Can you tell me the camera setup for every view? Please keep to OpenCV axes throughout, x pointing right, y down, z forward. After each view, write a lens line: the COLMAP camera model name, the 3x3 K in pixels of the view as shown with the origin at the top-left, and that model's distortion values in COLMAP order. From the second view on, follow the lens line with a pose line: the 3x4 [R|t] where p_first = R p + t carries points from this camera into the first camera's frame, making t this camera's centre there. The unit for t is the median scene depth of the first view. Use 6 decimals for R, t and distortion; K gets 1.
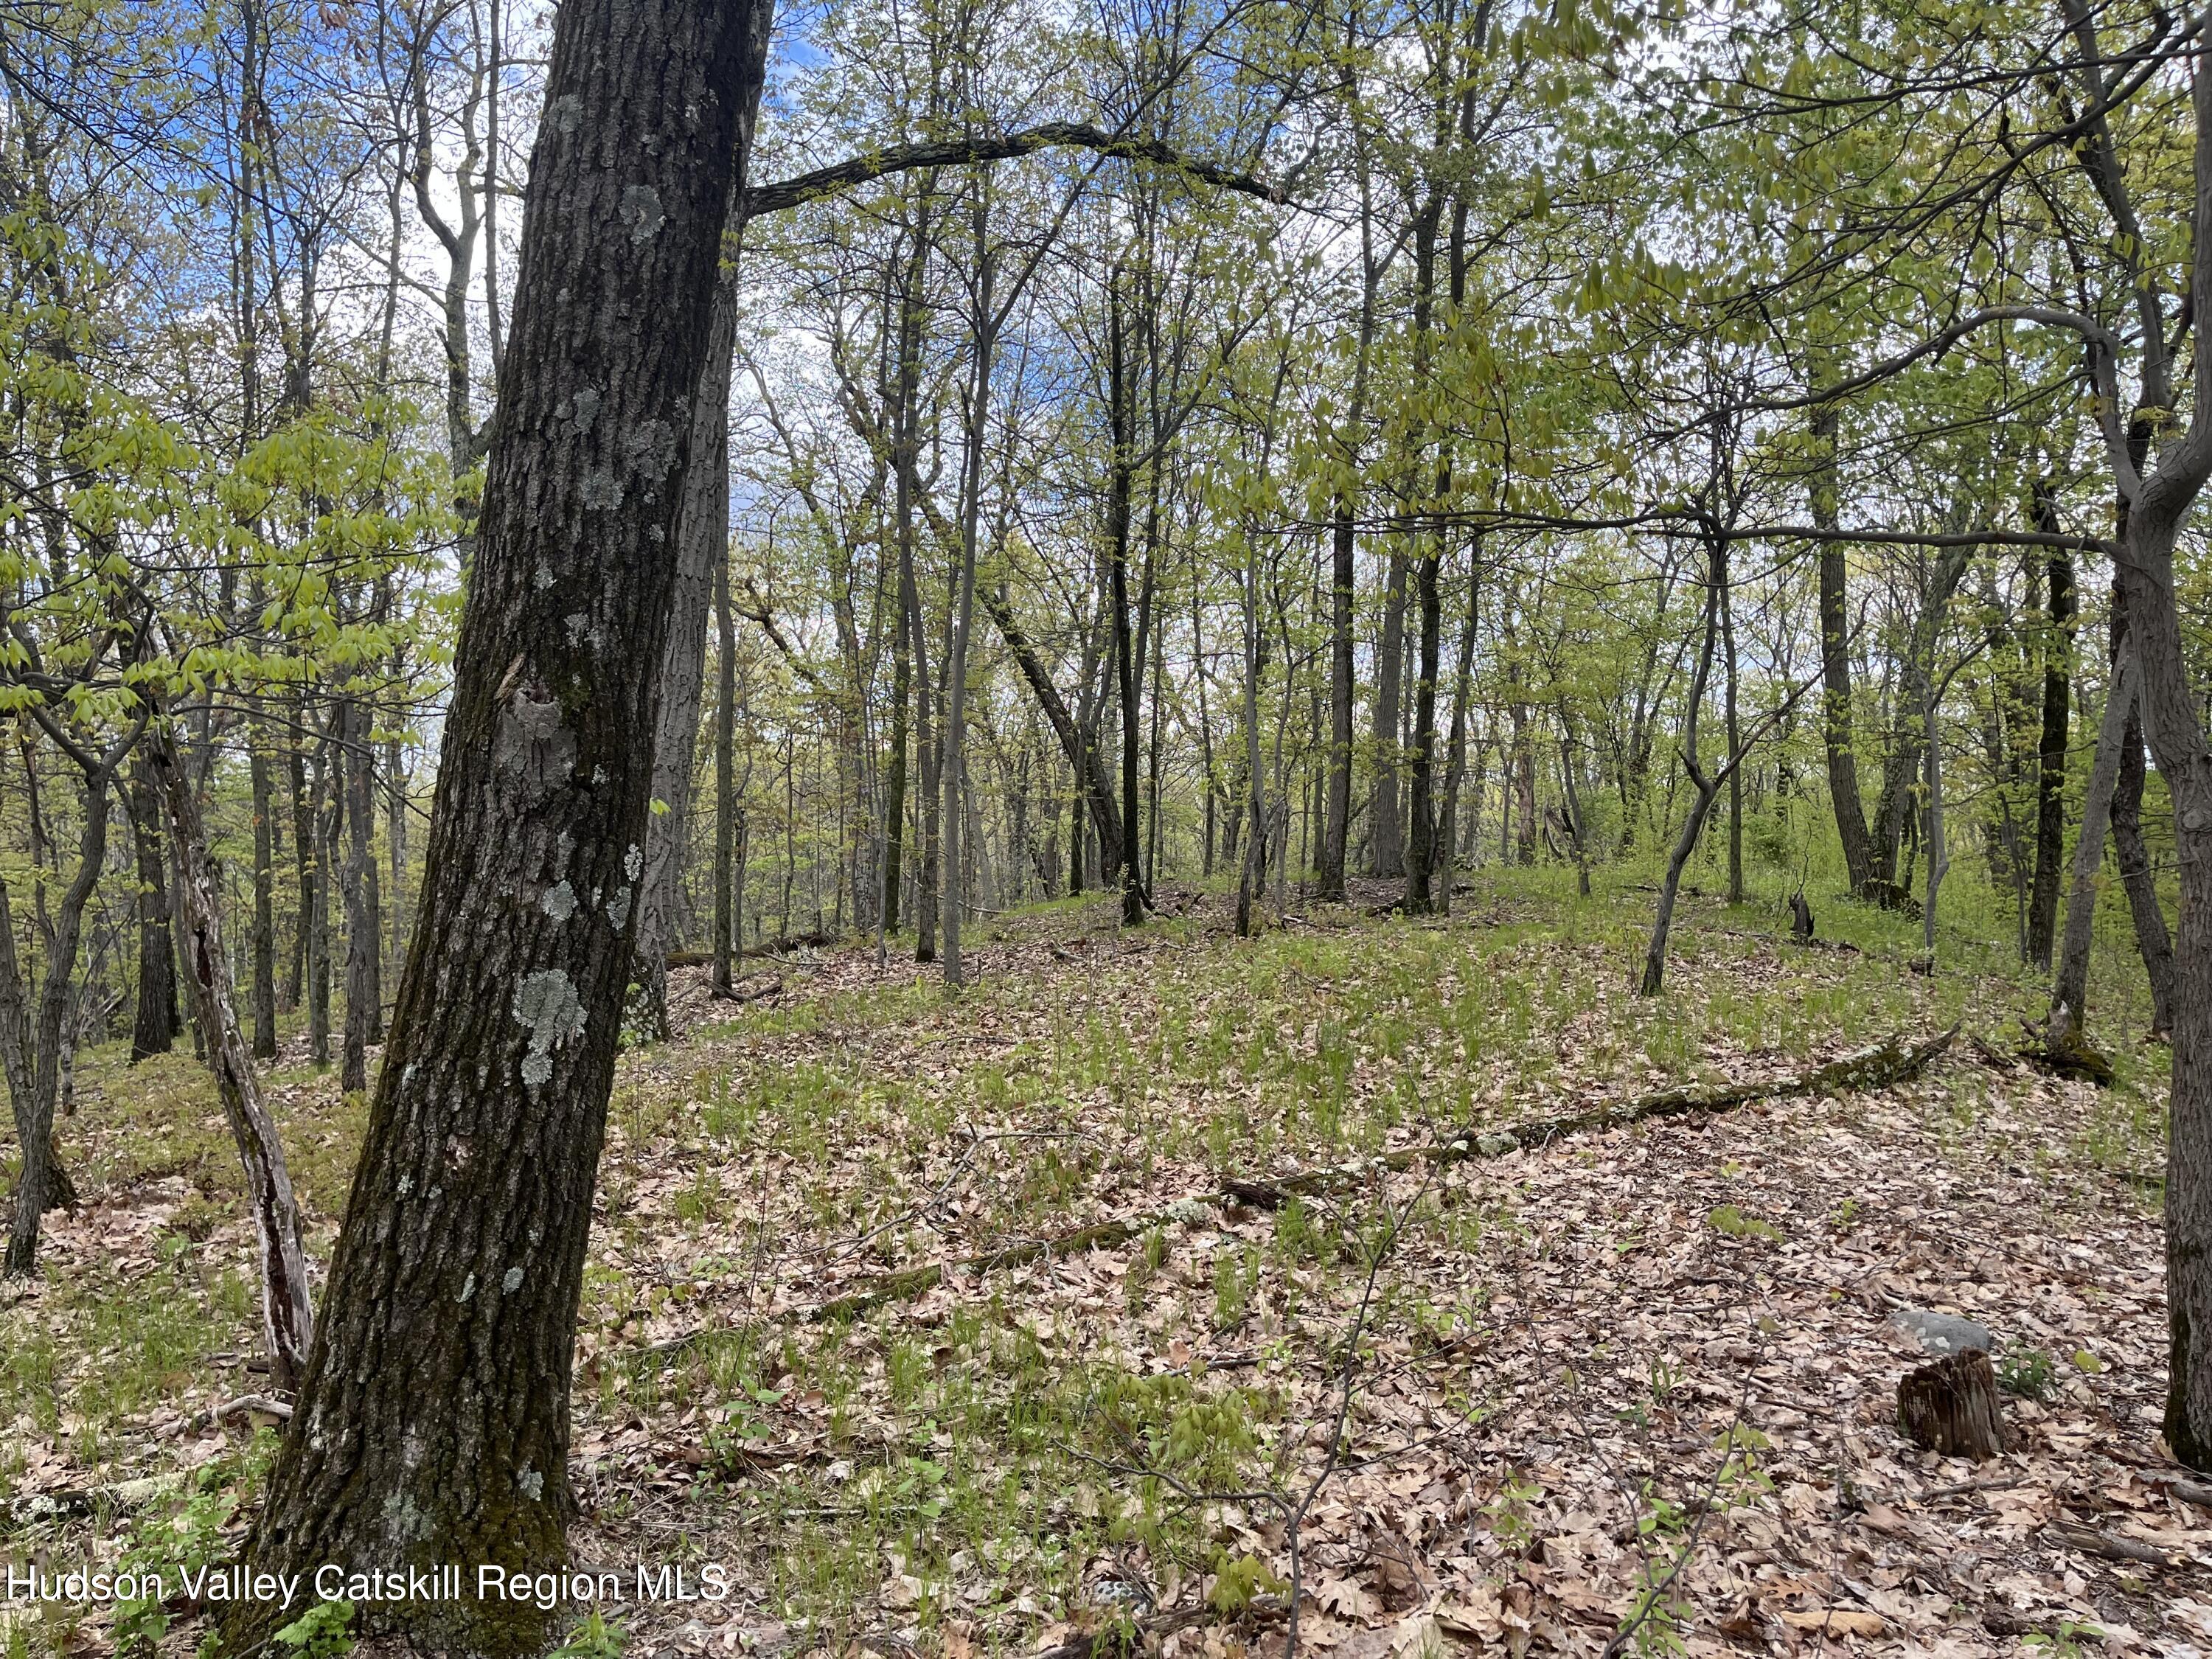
lens RADIAL K [[1667.7, 0, 1112.7], [0, 1667.7, 842.2], [0, 0, 1]] dist [0.047298, -0.055973]
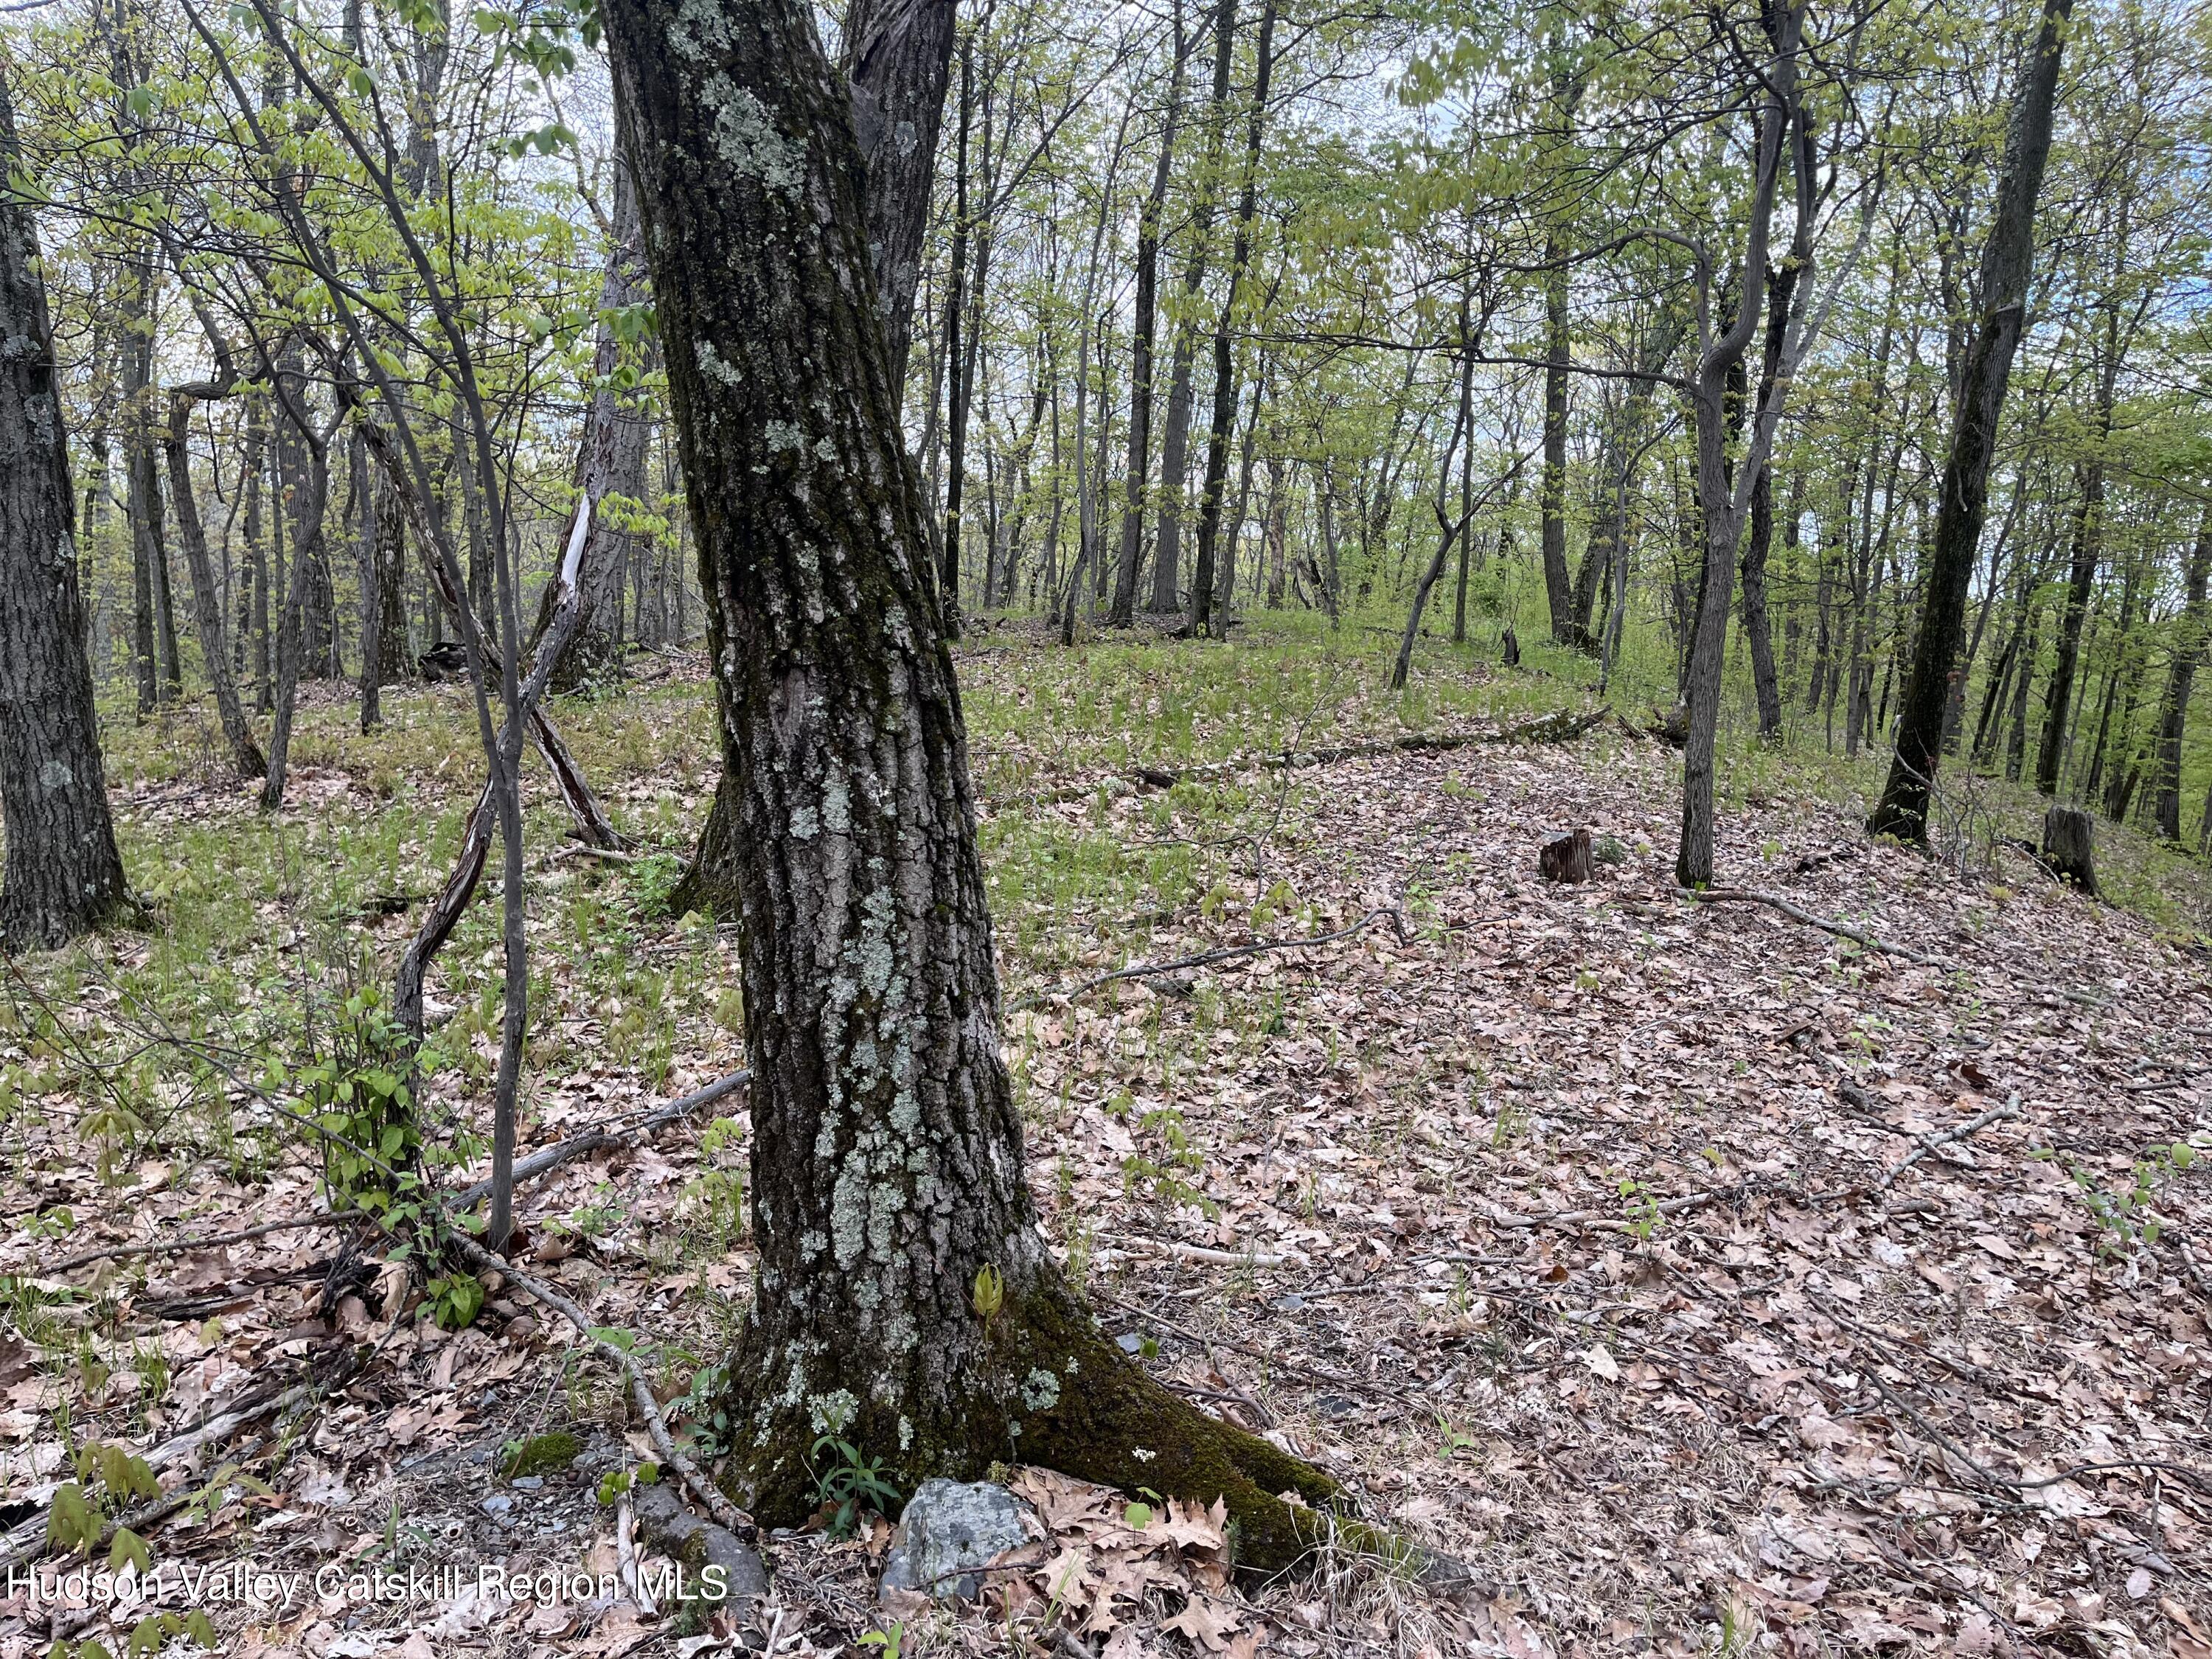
lens RADIAL K [[1667.7, 0, 1107.6], [0, 1667.7, 817.6], [0, 0, 1]] dist [0.047298, -0.055973]
pose [[0.987668, 0.020847, 0.155167, -0.082563], [-0.041695, 0.990326, 0.132345, 0.020763], [-0.150907, -0.137183, 0.978983, -0.206932]]
